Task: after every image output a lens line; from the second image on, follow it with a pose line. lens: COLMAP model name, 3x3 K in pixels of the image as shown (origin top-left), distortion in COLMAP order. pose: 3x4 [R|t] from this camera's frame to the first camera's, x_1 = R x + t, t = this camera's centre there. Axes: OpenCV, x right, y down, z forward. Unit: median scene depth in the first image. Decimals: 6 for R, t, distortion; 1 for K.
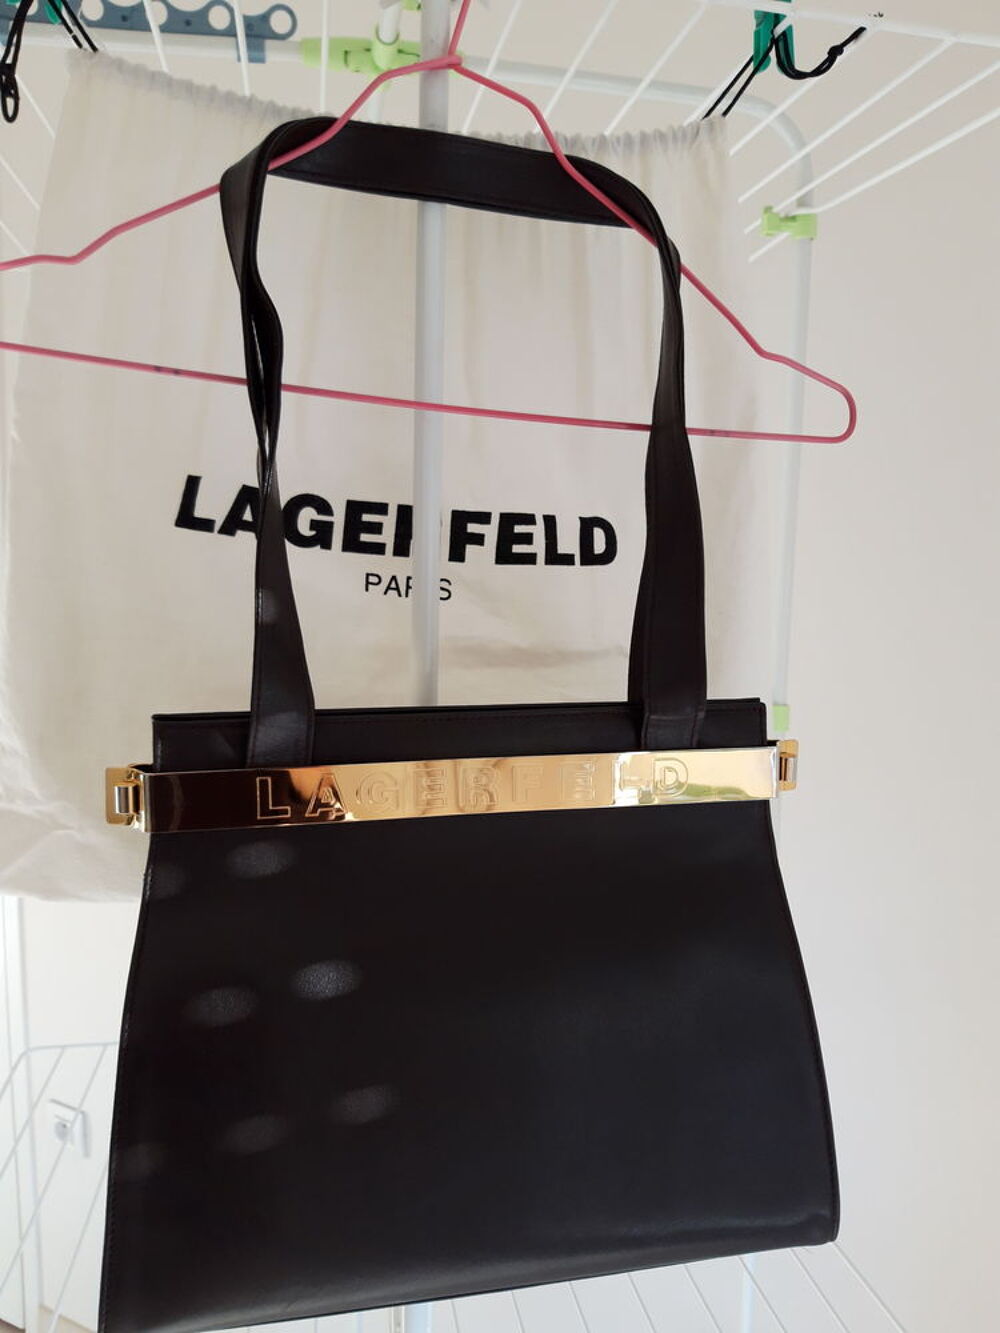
lens RADIAL K [[1044.2, 0, 500.0], [0, 1044.2, 666.5], [0, 0, 1]] dist [0.110420, -0.200981]
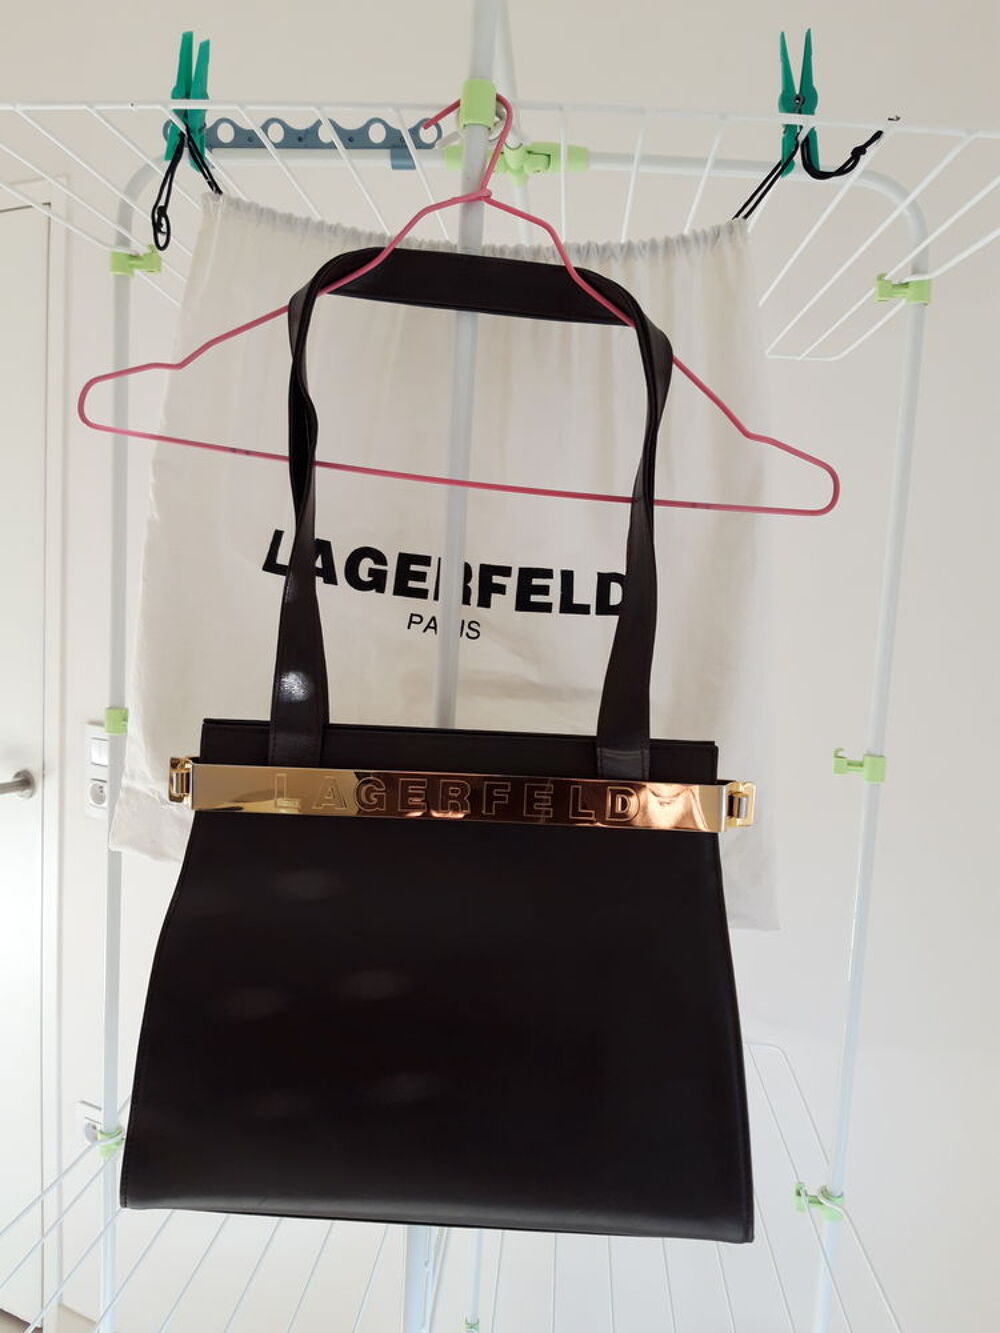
lens RADIAL K [[1044.2, 0, 500.0], [0, 1044.2, 666.5], [0, 0, 1]] dist [0.110420, -0.200981]
pose [[0.968482, 0.055725, -0.242772, 0.264936], [-0.062659, 0.997816, -0.020929, -0.010945], [0.241075, 0.035481, 0.969858, -0.128228]]
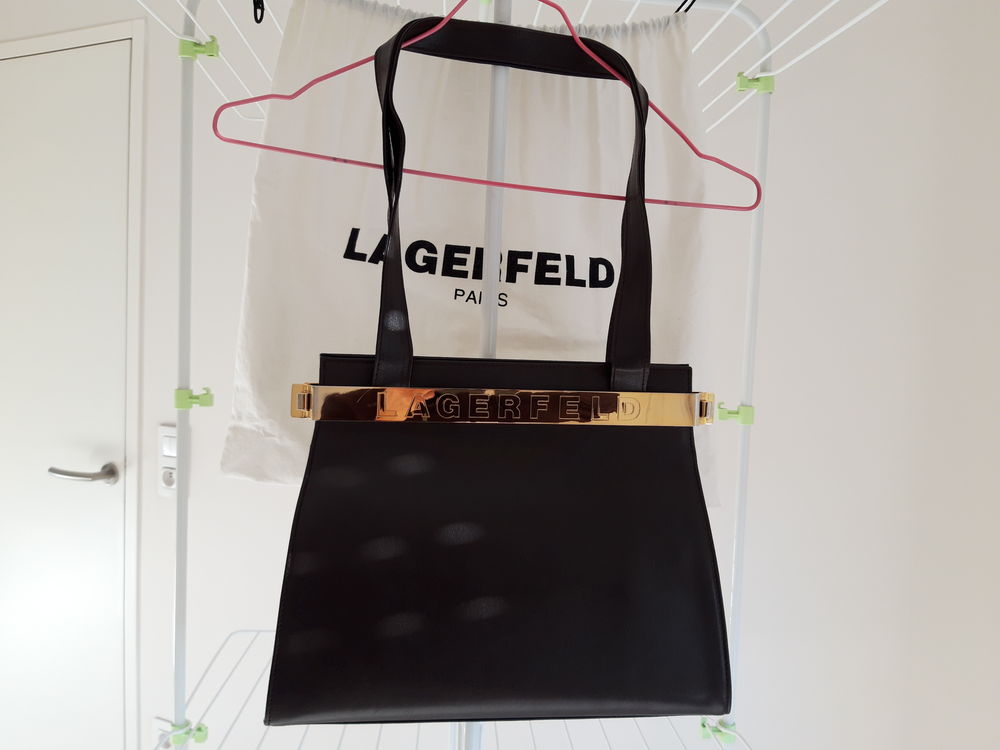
lens RADIAL K [[777.7, 0, 519.8], [0, 777.7, 370.0], [0, 0, 1]] dist [0.059325, 0.002358]
pose [[0.994660, 0.026076, -0.099856, 0.096475], [-0.032488, 0.997476, -0.063135, 0.110912], [0.097958, 0.066042, 0.992997, -0.186622]]
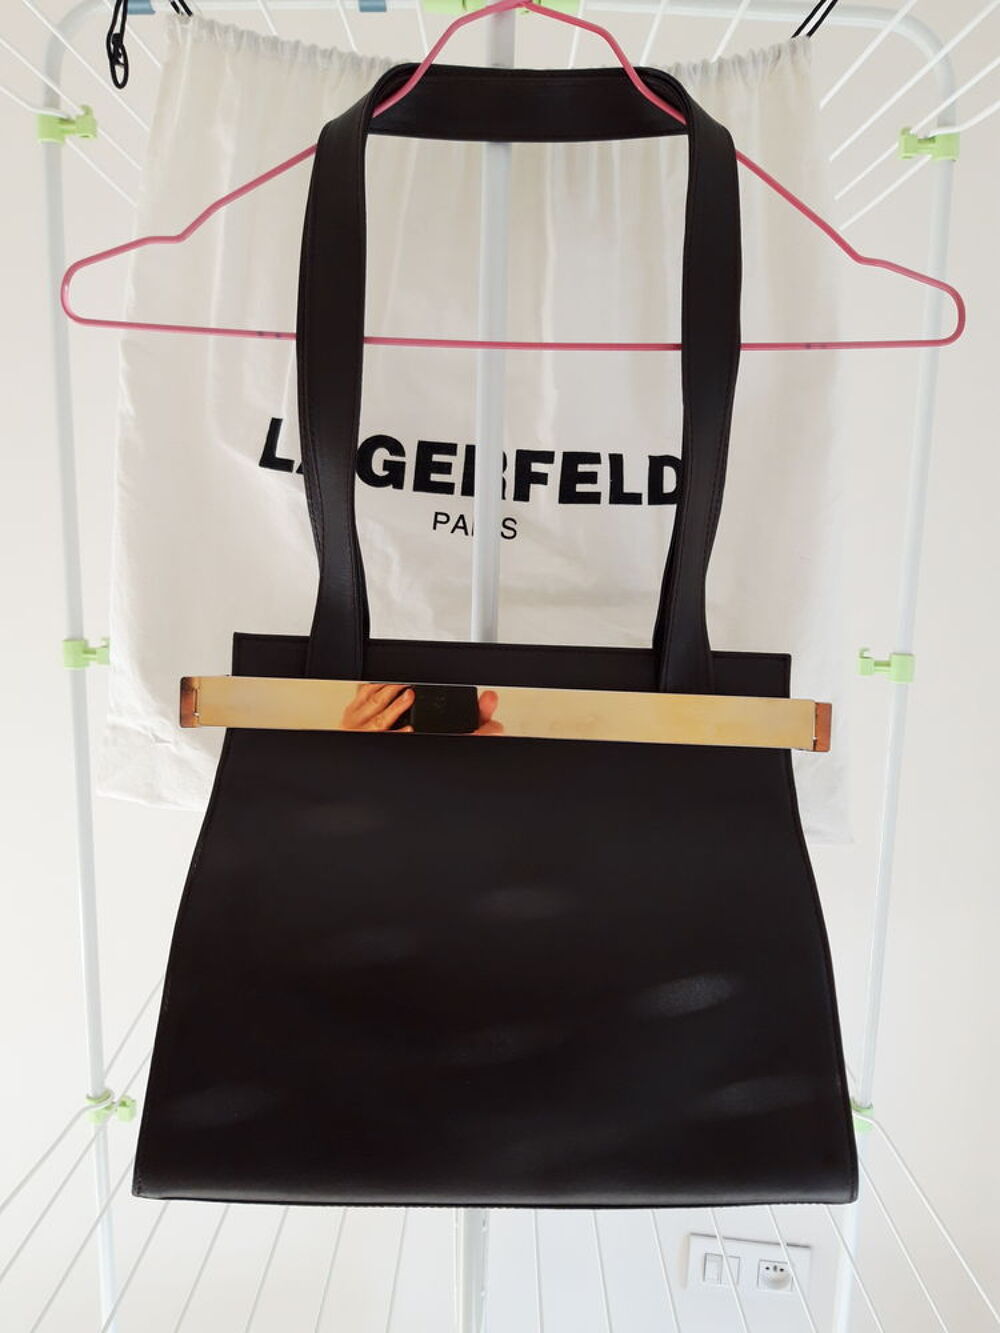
lens RADIAL K [[1046.4, 0, 506.9], [0, 1046.4, 663.5], [0, 0, 1]] dist [0.073889, -0.146015]
pose [[0.984005, 0.029629, -0.175659, 0.129033], [-0.021406, 0.998593, 0.048521, 0.008534], [0.176849, -0.043985, 0.983255, -0.011838]]
